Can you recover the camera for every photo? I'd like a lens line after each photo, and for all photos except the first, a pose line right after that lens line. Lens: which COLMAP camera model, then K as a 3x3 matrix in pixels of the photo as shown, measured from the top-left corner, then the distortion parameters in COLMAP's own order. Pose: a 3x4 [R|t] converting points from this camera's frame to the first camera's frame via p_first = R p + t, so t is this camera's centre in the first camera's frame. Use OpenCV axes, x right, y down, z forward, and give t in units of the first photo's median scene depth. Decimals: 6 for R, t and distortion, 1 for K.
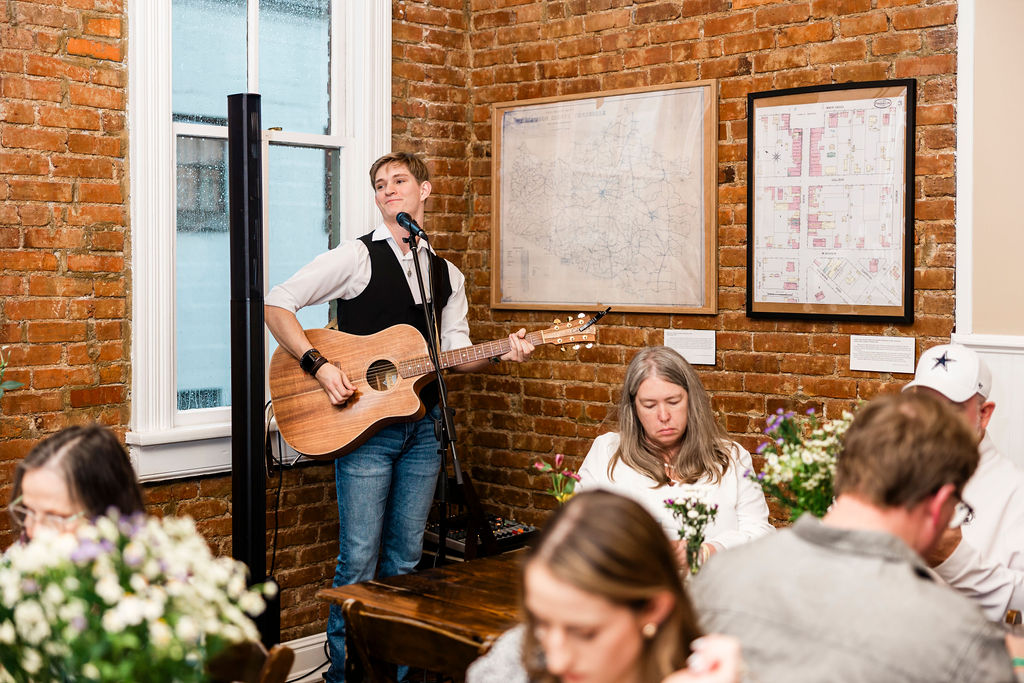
lens RADIAL K [[1443.0, 0, 511.5], [0, 1443.0, 339.0], [0, 0, 1]] dist [0.037095, 0.000000]
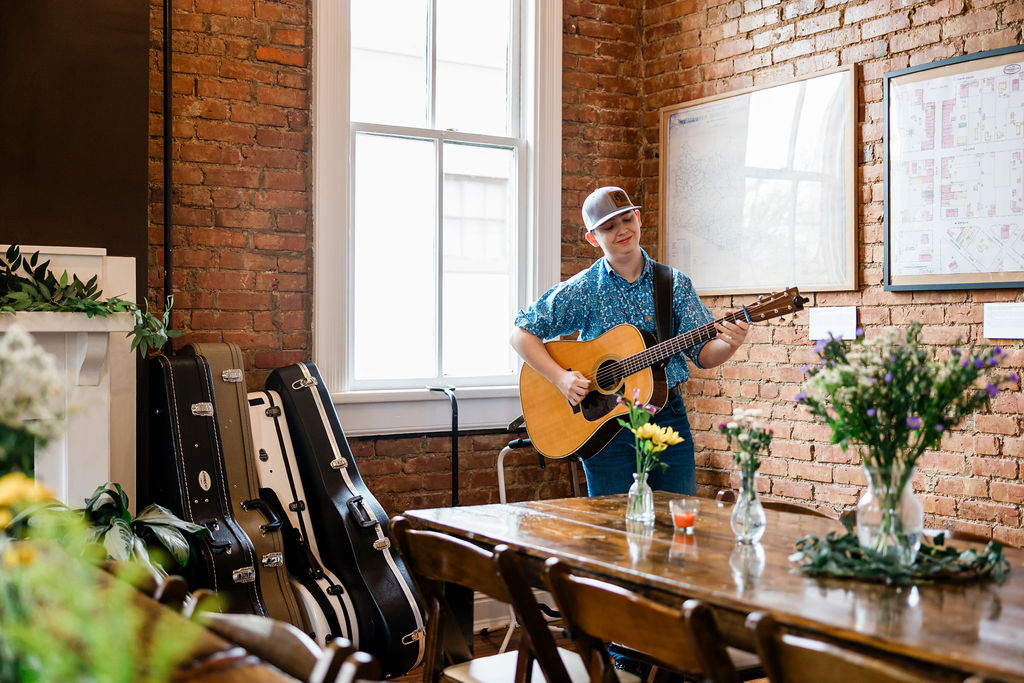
lens RADIAL K [[1265.5, 0, 513.6], [0, 1265.5, 343.2], [0, 0, 1]] dist [0.022761, 0.000000]
pose [[0.974682, 0.001303, -0.223591, 0.111957], [-0.010107, 0.999218, -0.038236, 0.061227], [0.223366, 0.039527, 0.973933, 0.069867]]
